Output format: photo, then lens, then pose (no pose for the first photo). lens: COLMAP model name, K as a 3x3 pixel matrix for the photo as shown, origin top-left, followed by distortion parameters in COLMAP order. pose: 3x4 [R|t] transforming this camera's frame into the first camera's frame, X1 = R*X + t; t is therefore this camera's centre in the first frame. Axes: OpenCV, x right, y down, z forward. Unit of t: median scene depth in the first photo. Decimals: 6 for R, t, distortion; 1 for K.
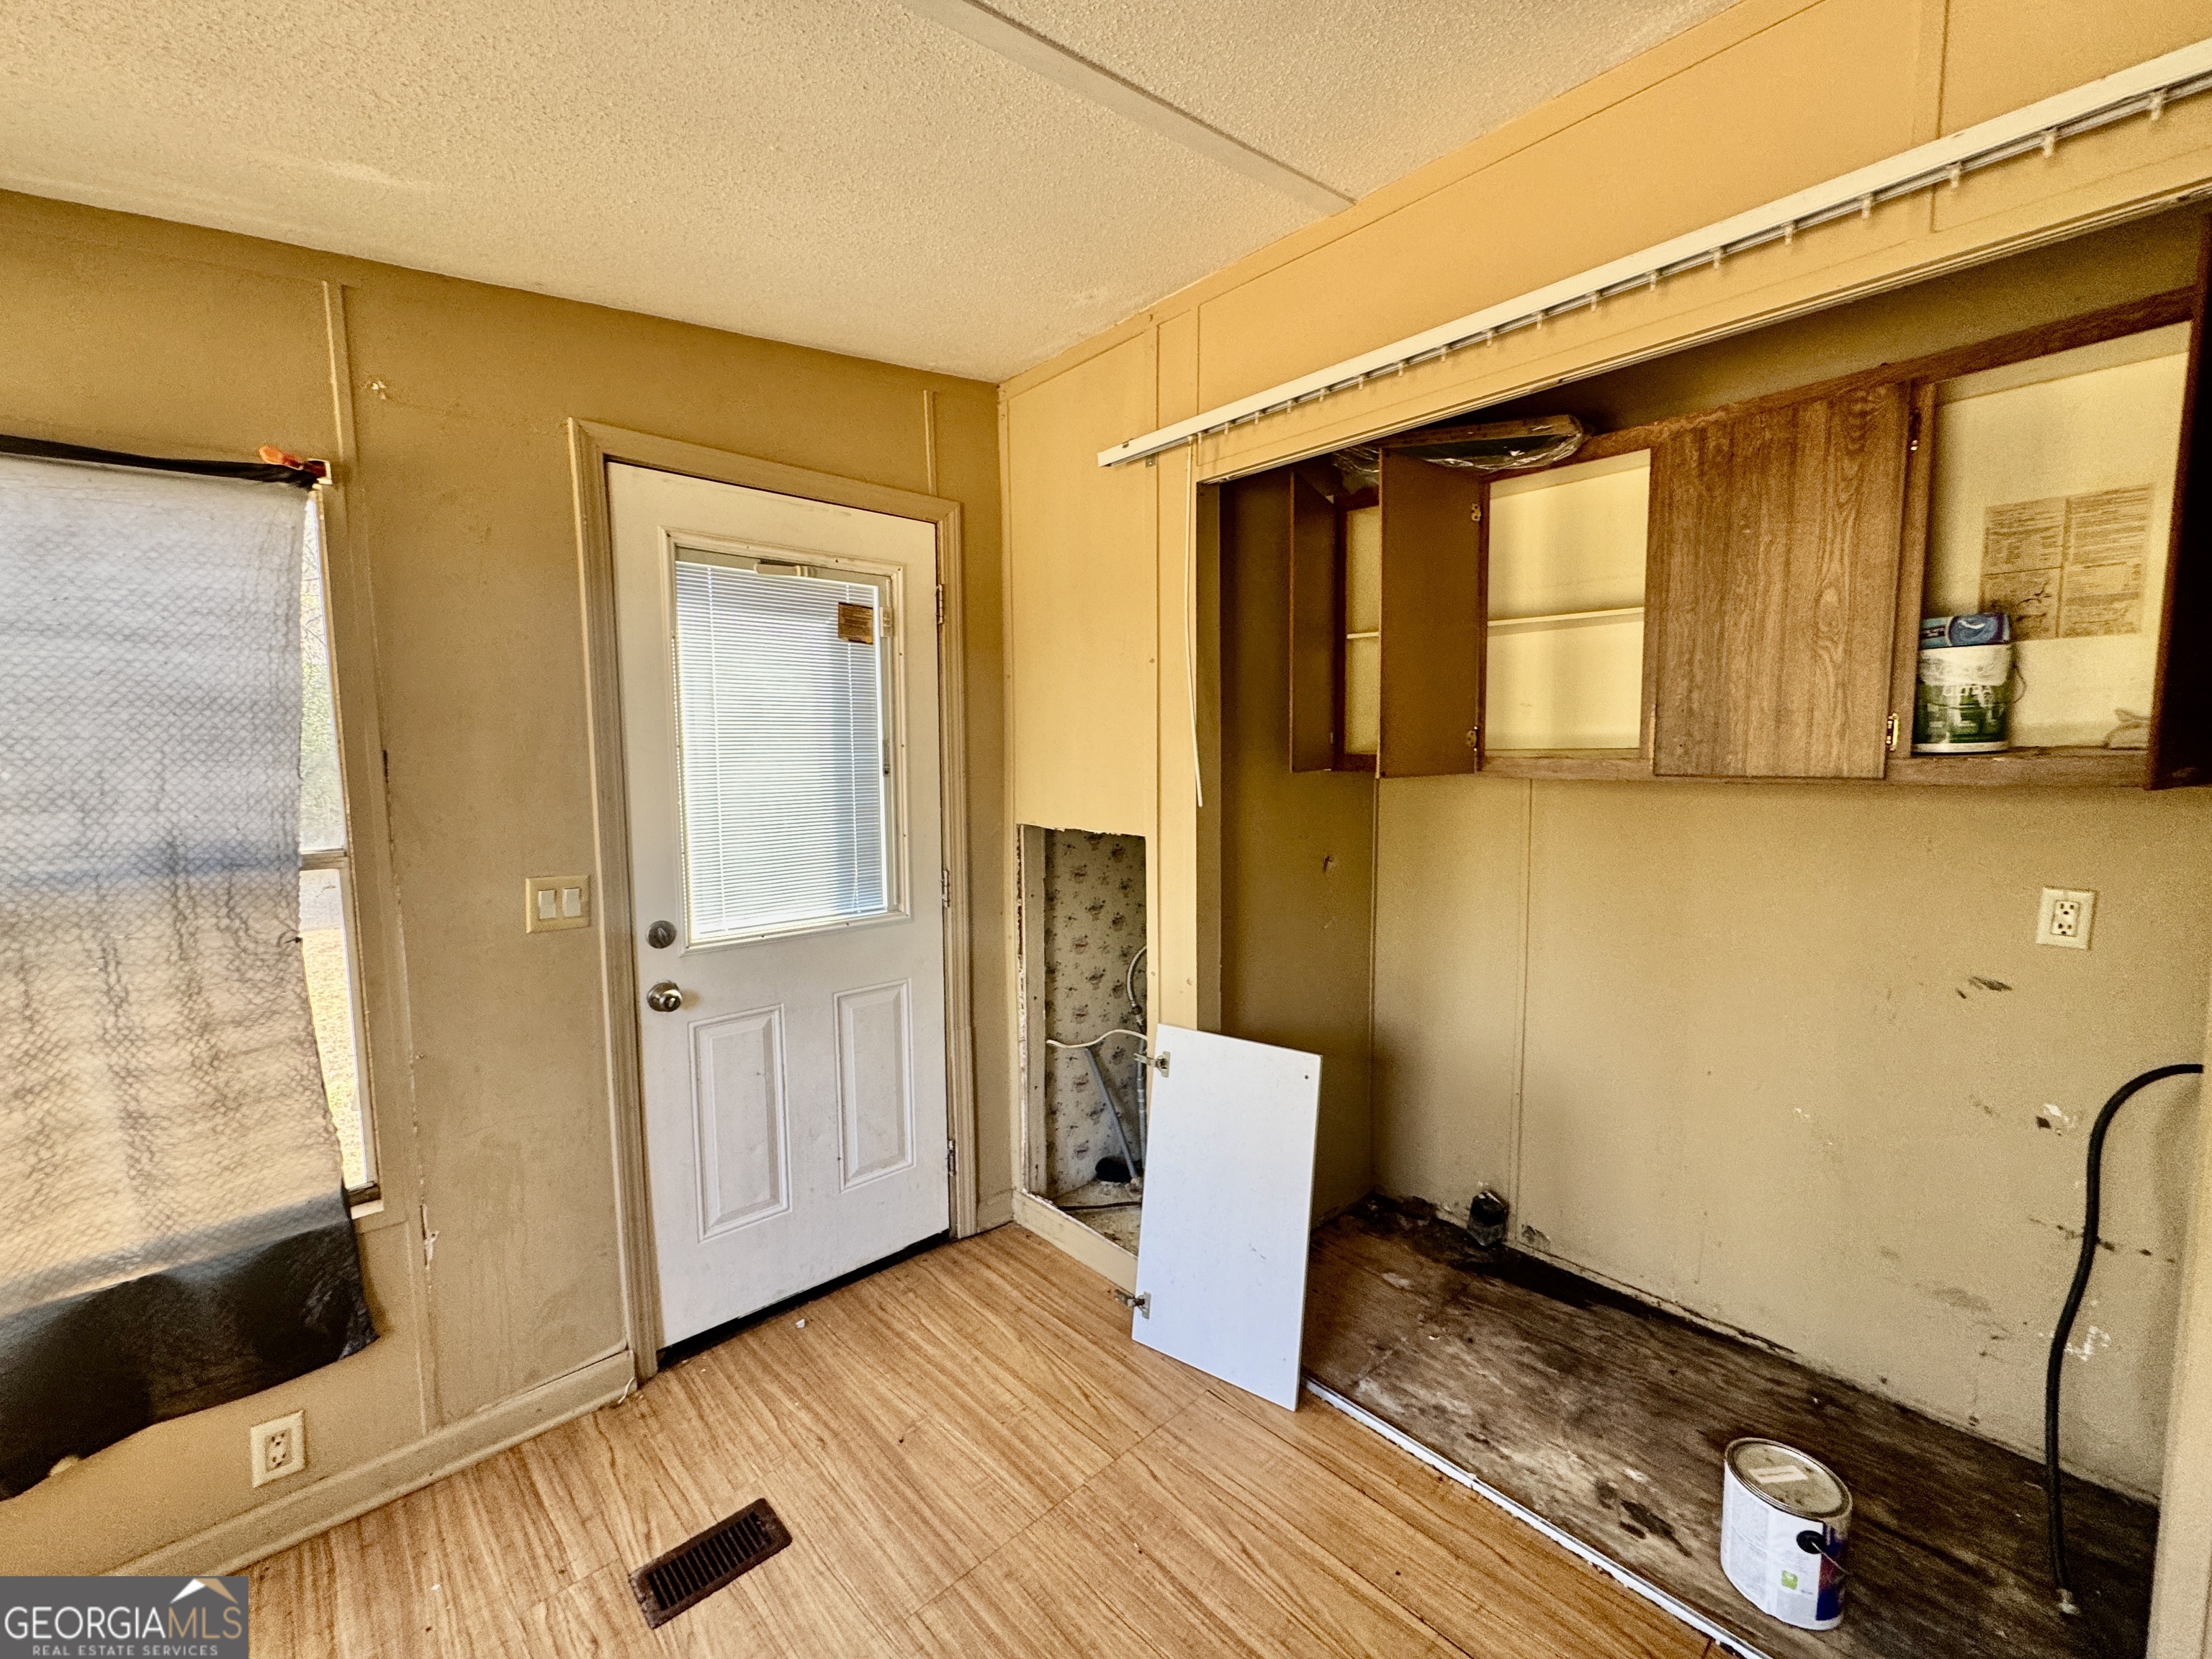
lens RADIAL K [[889.6, 0, 1099.7], [0, 889.6, 823.5], [0, 0, 1]] dist [-0.001430, 0.000187]
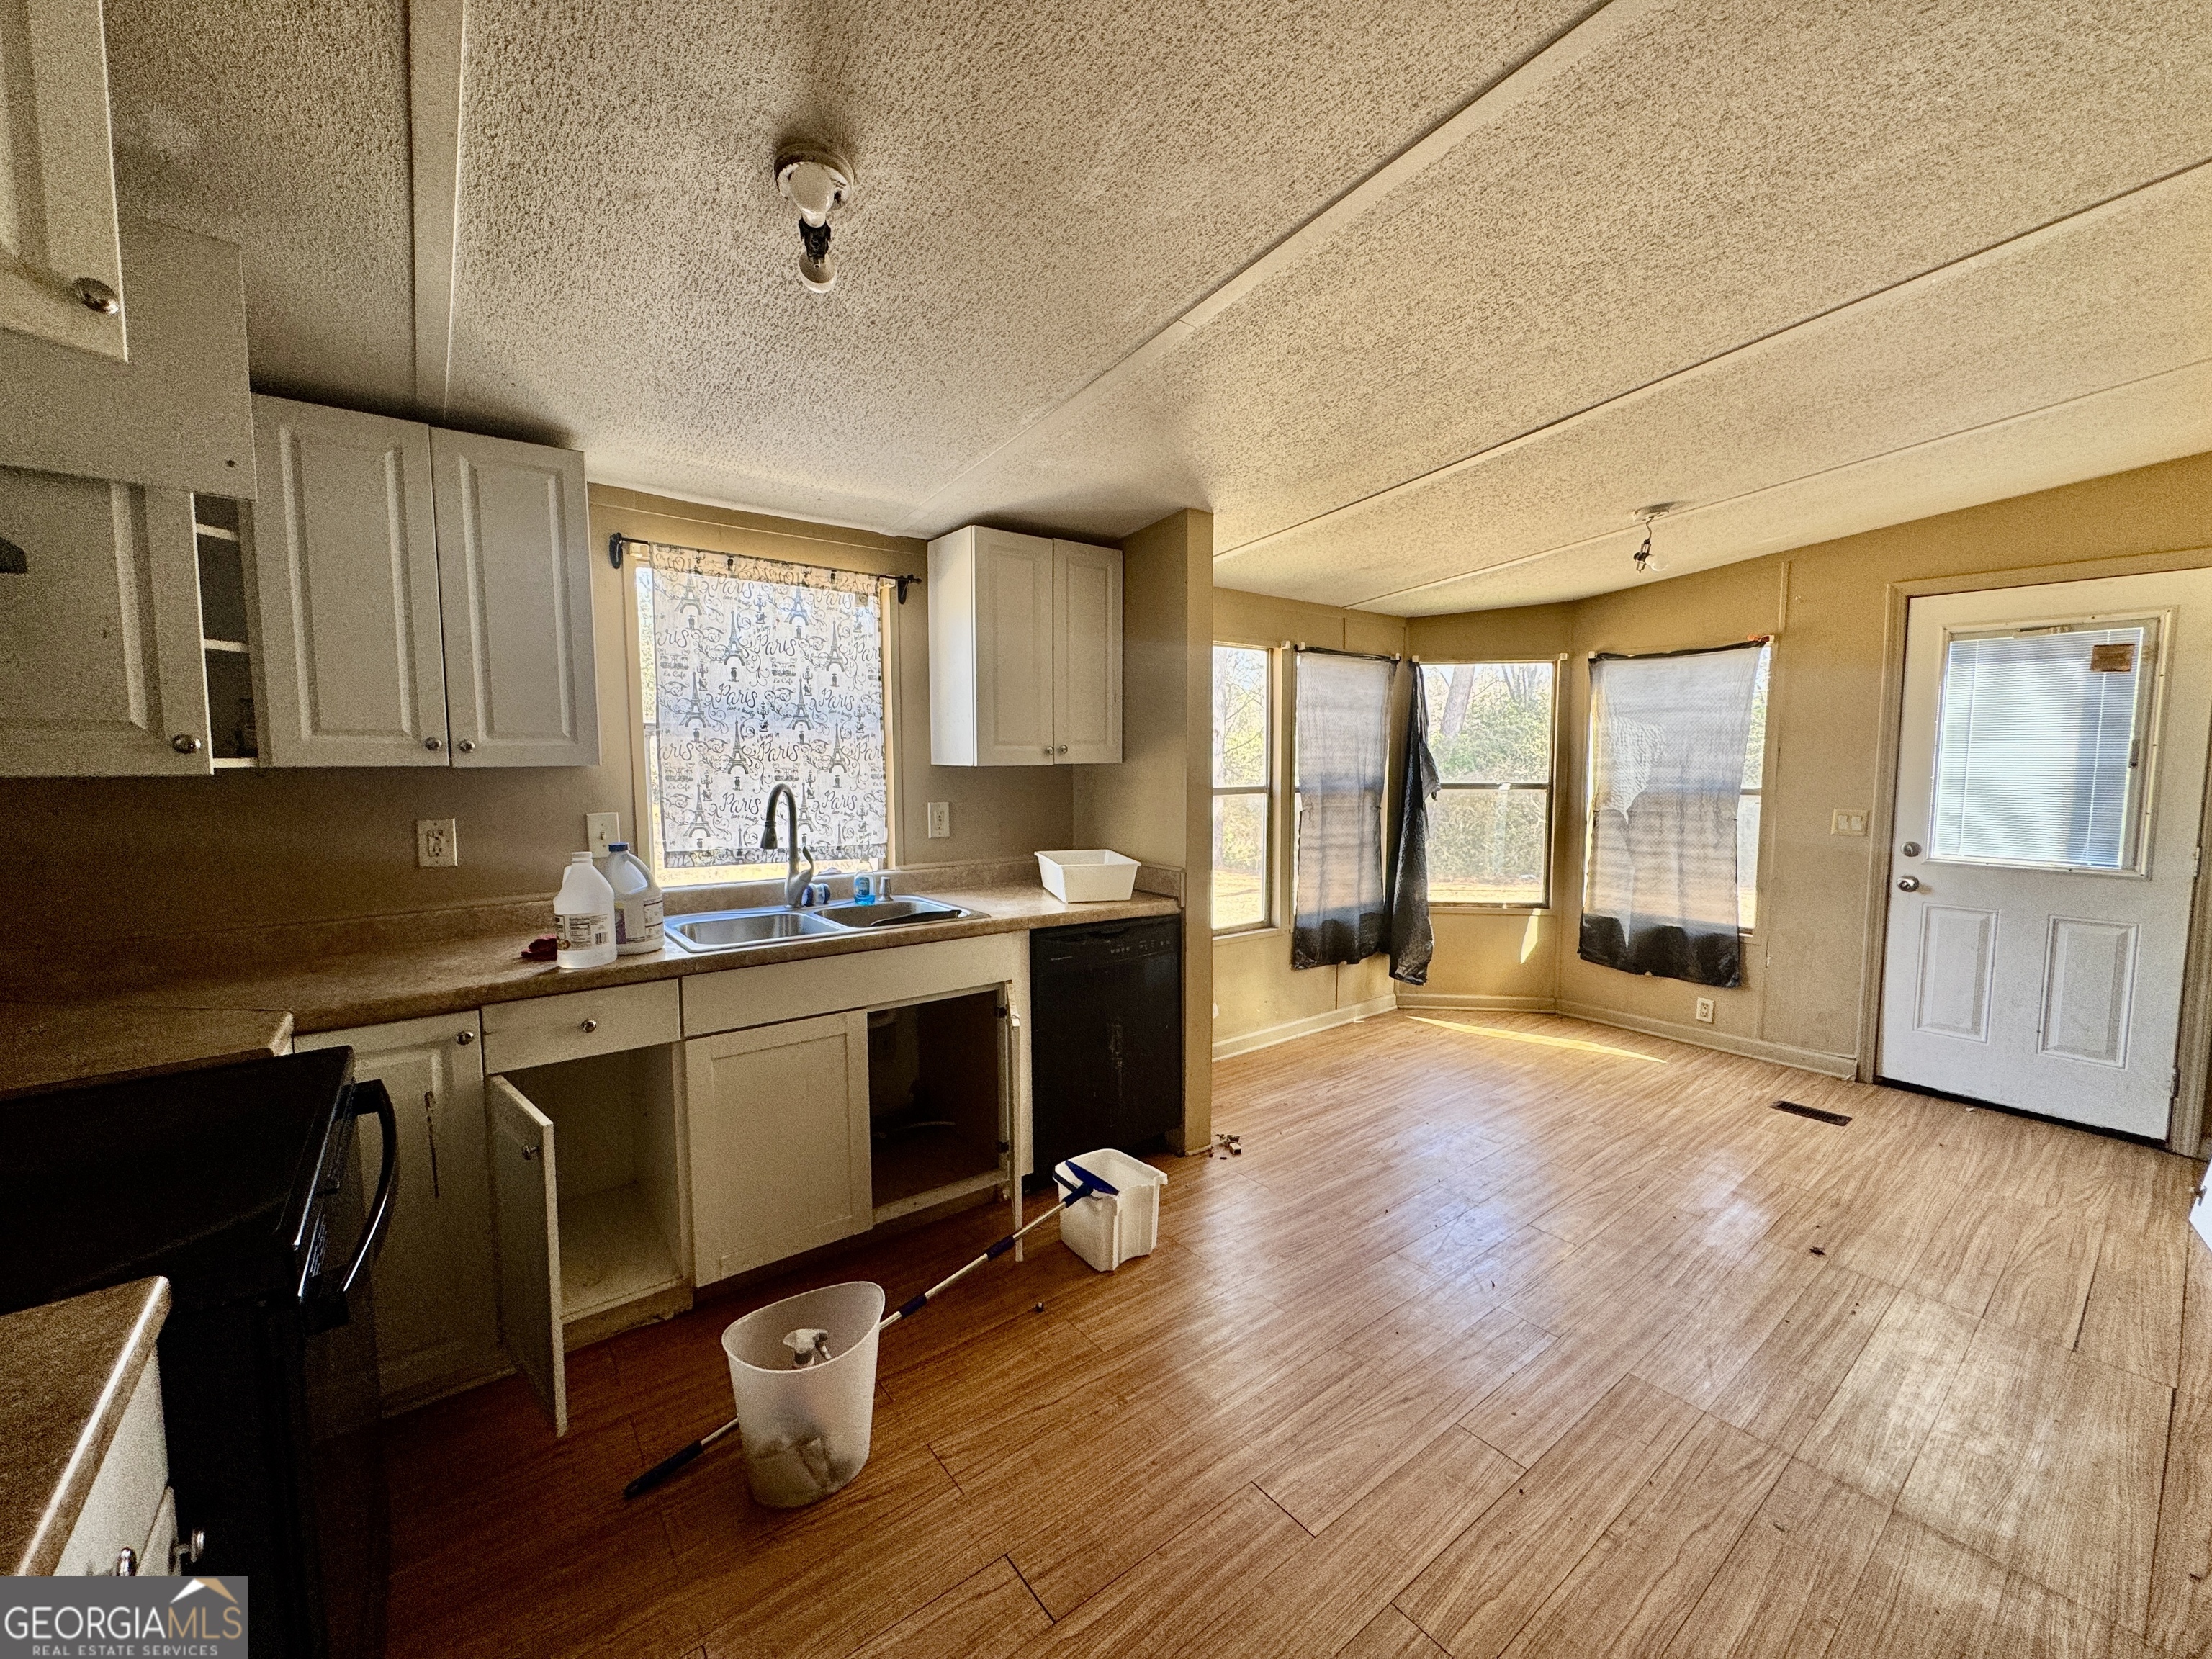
lens RADIAL K [[878.1, 0, 1101.2], [0, 878.1, 833.5], [0, 0, 1]] dist [-0.001699, 0.000047]
pose [[-0.093140, 0.100466, -0.990571, 1.482422], [-0.079957, 0.990928, 0.108021, 0.032487], [0.992437, 0.089264, -0.084263, -0.514609]]
